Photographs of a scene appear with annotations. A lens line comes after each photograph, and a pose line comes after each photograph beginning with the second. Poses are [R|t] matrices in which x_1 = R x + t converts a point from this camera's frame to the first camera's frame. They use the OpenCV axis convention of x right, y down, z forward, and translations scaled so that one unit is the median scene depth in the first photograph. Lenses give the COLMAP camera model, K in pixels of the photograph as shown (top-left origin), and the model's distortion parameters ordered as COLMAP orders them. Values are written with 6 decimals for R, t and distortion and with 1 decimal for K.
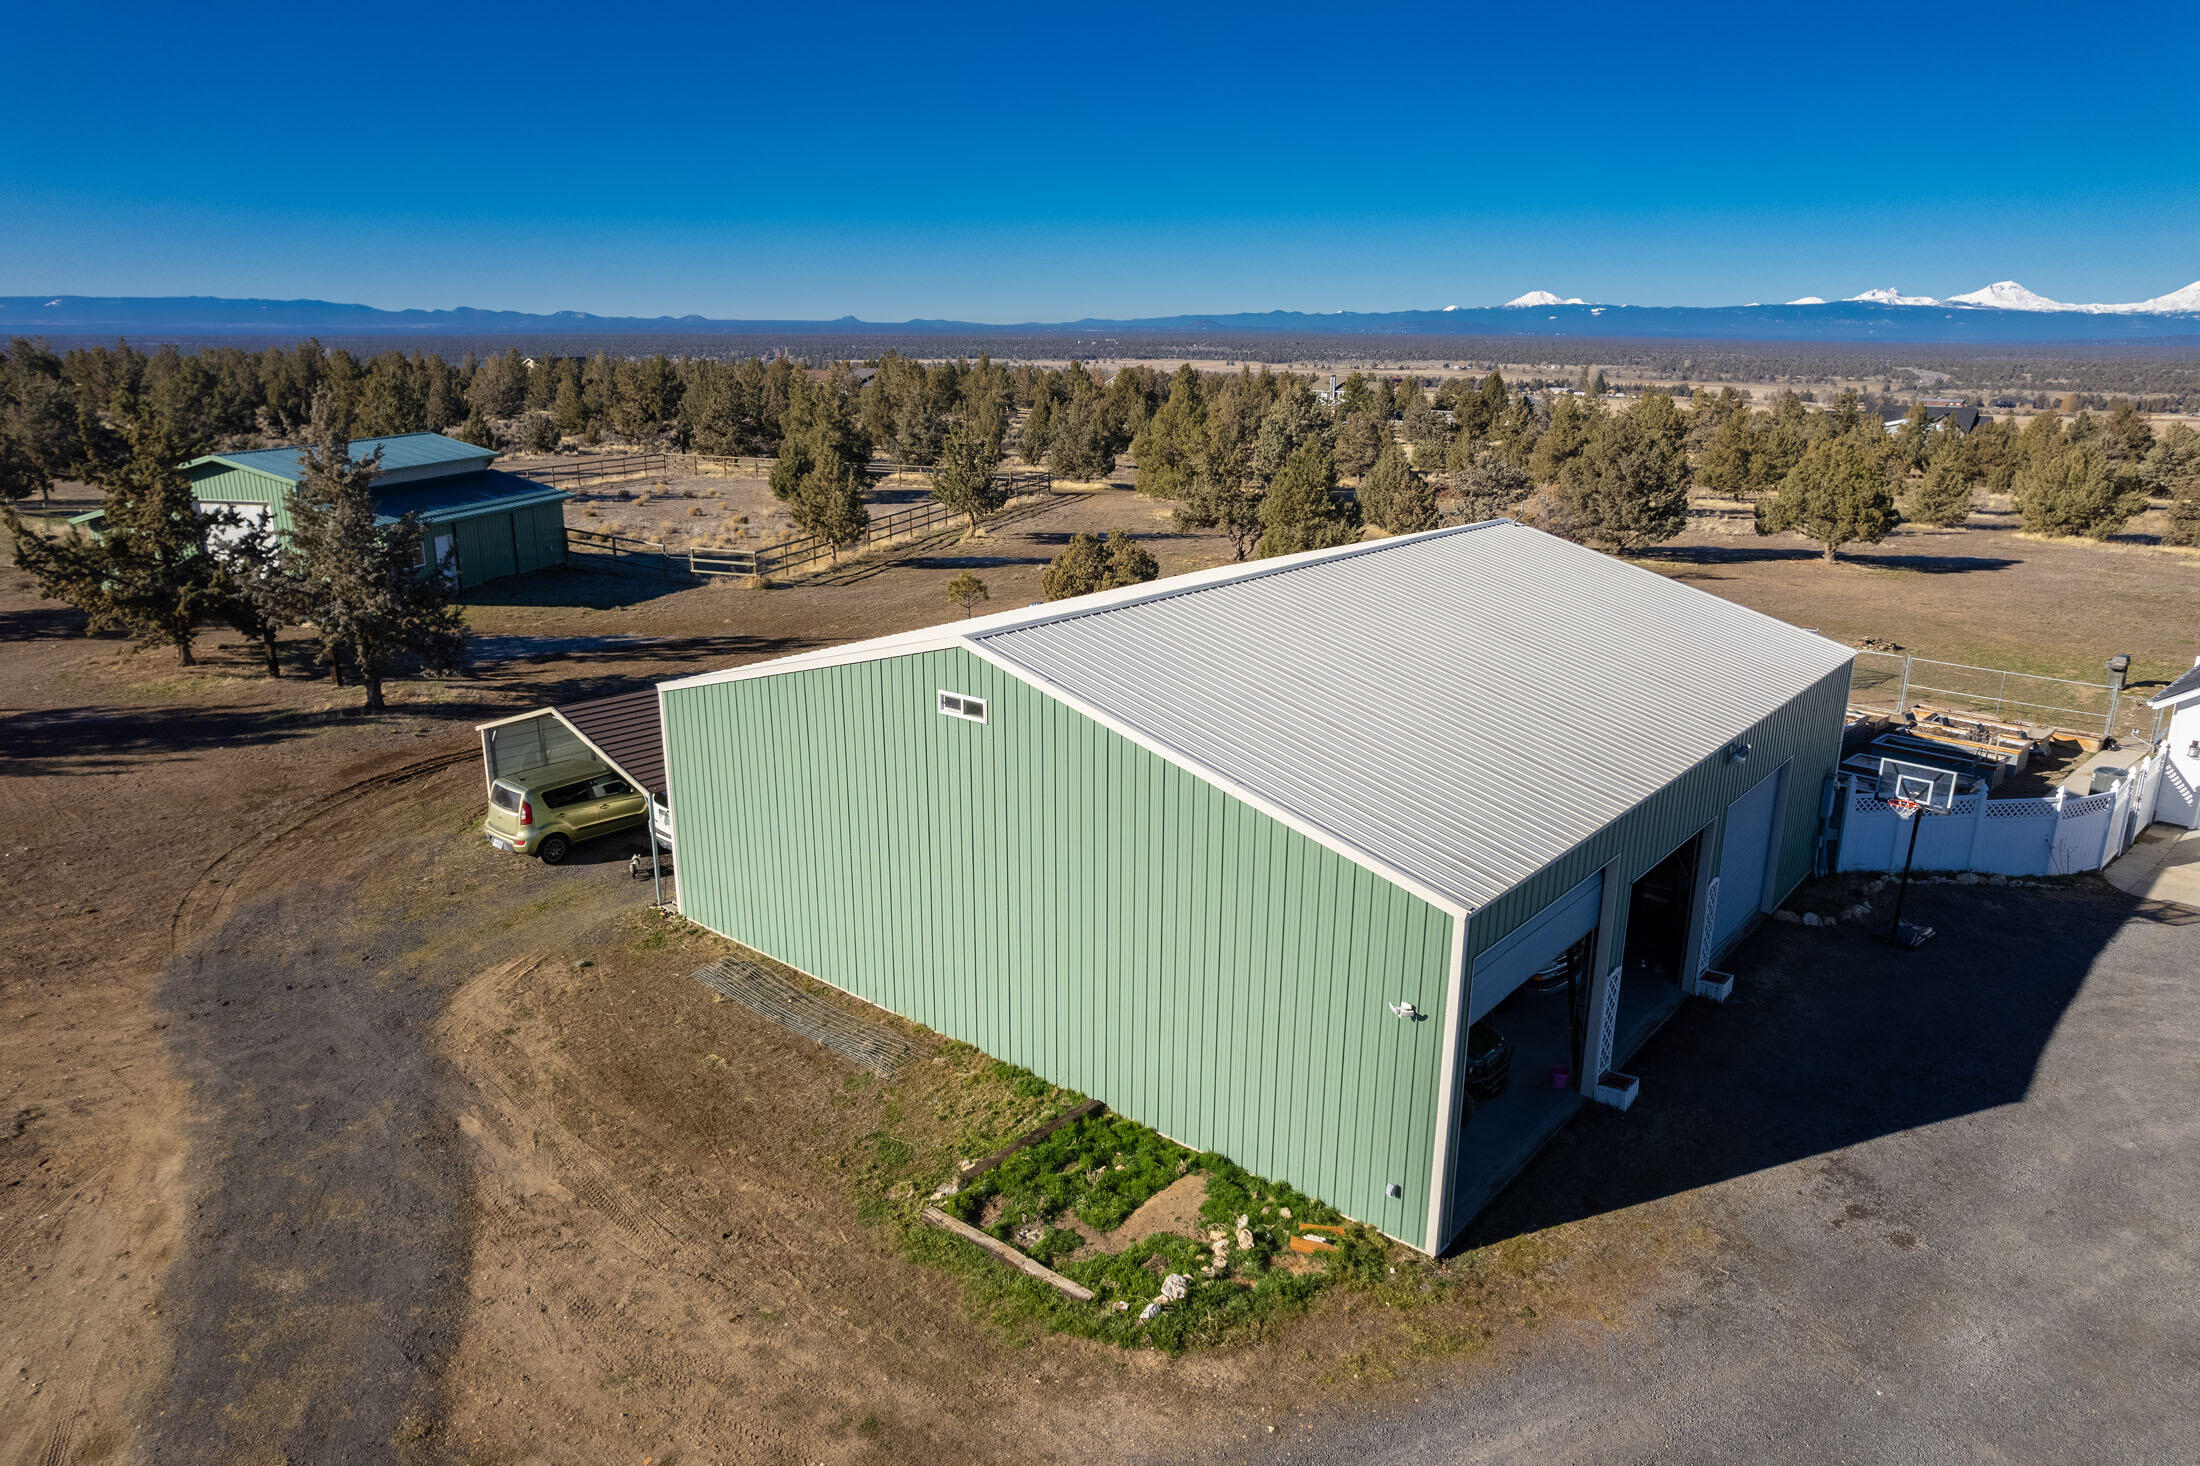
lens RADIAL K [[1410.1, 0, 1099.2], [0, 1410.1, 739.4], [0, 0, 1]] dist [-0.080320, 0.069967]
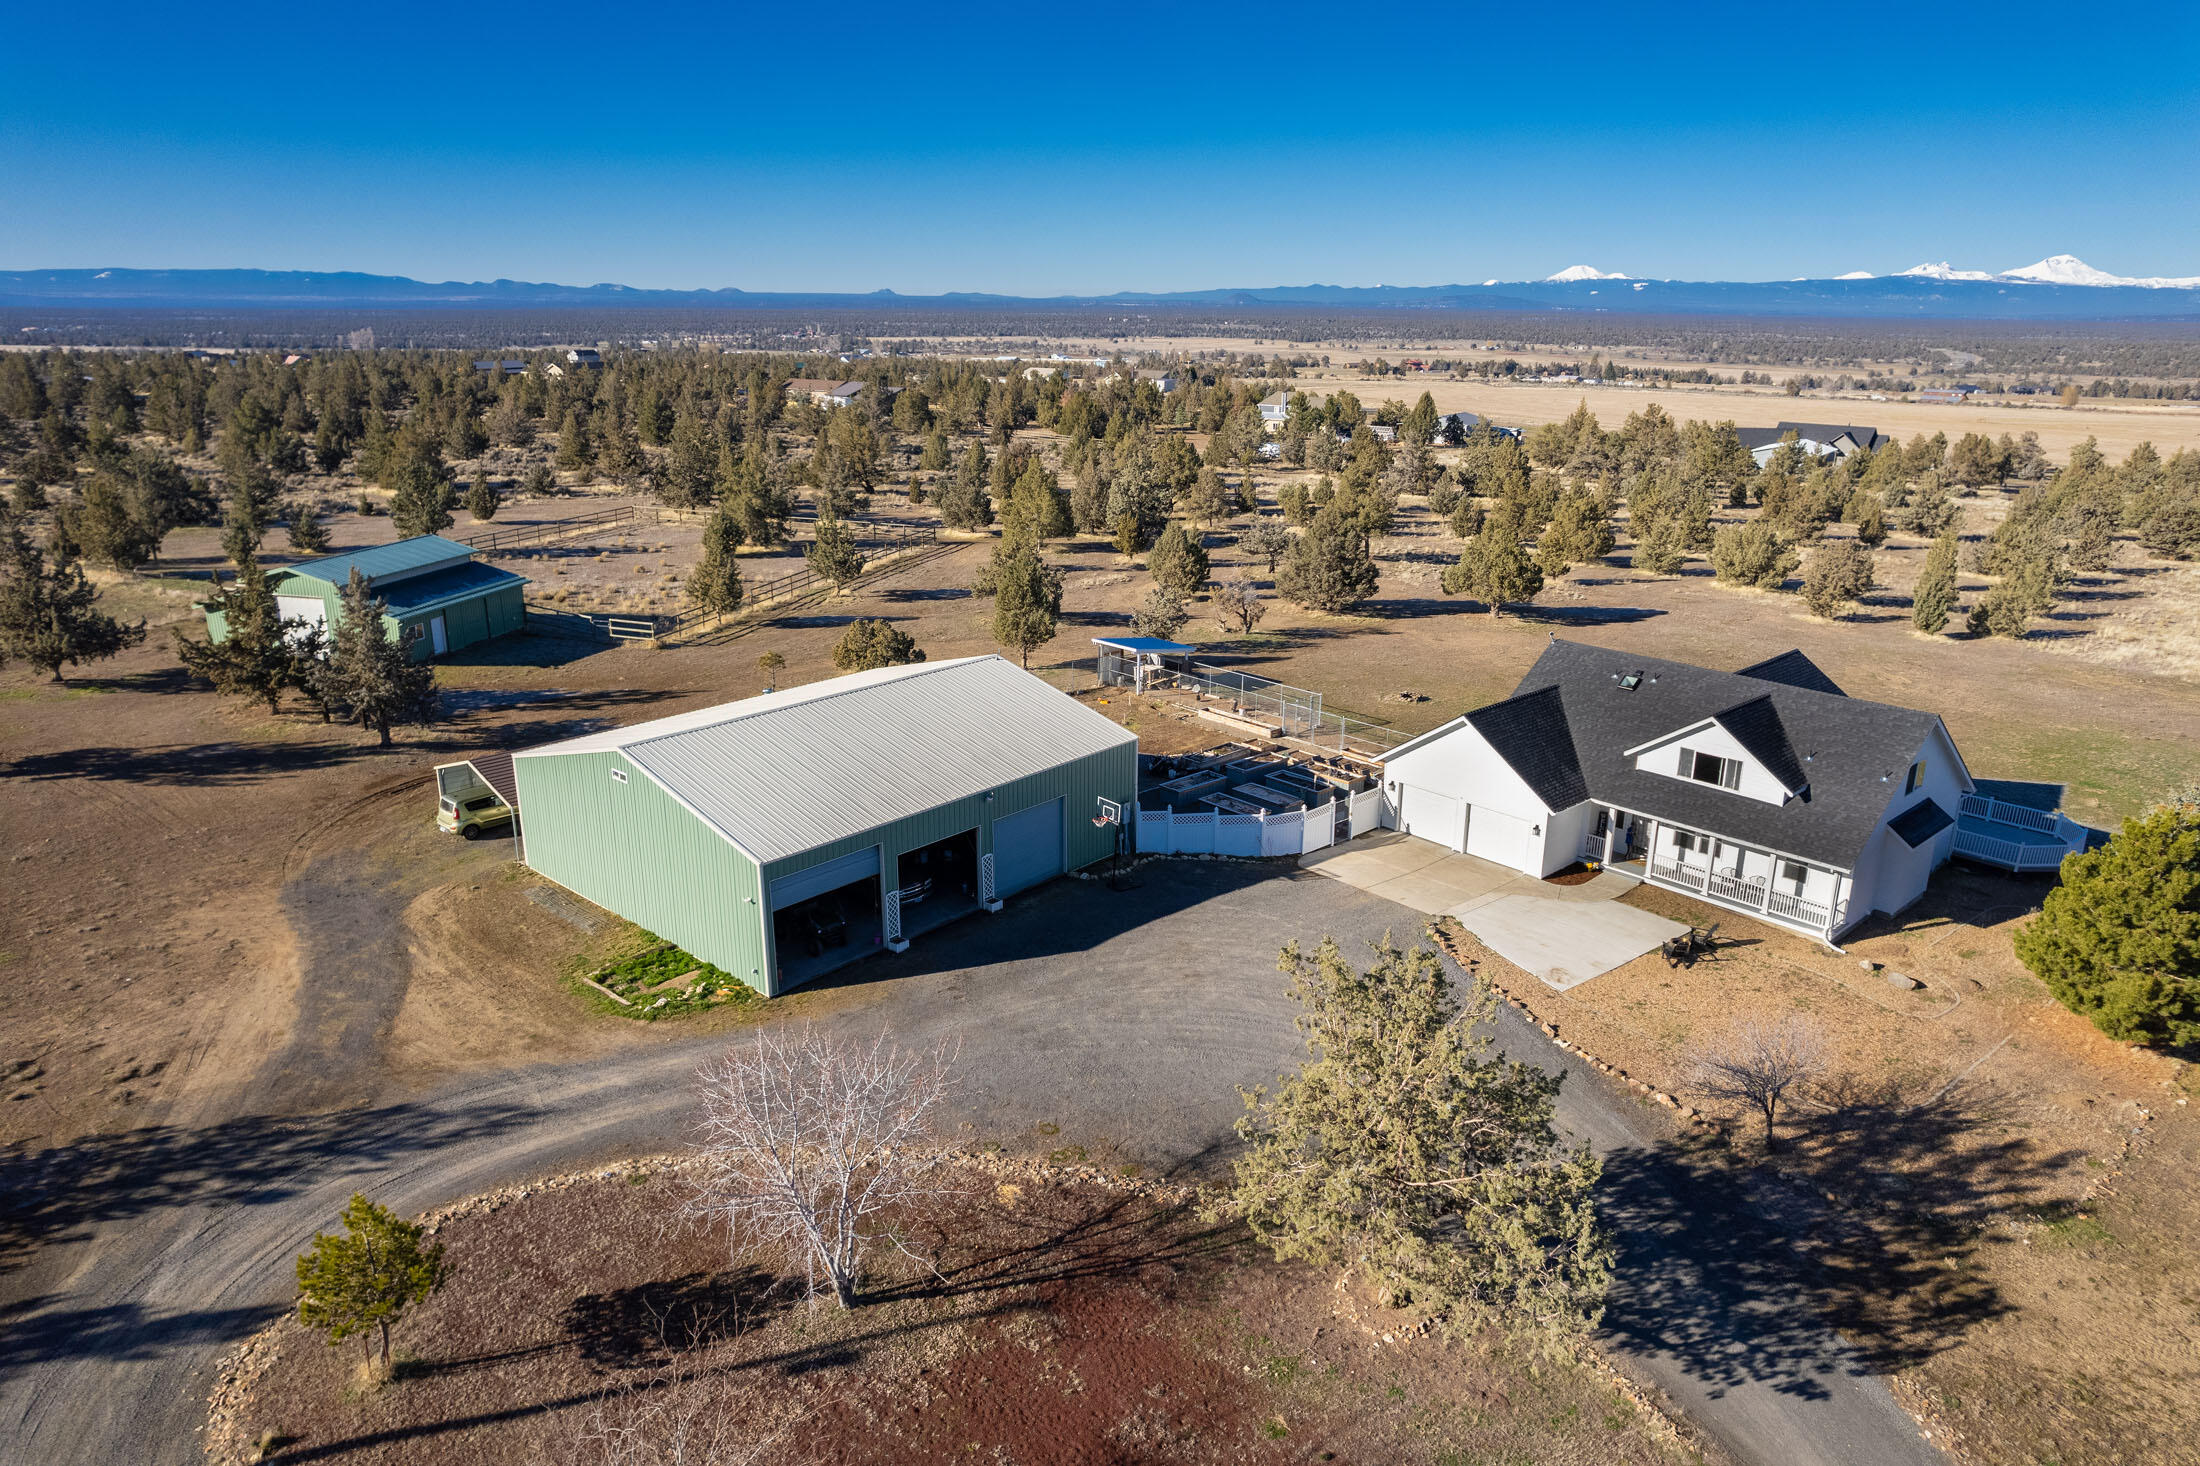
lens RADIAL K [[1410.1, 0, 1099.2], [0, 1410.1, 739.4], [0, 0, 1]] dist [-0.080320, 0.069967]
pose [[0.999684, 0.009026, -0.023443, 0.532200], [-0.008610, 0.999805, 0.017783, -0.093505], [0.023599, -0.017576, 0.999567, -0.923131]]
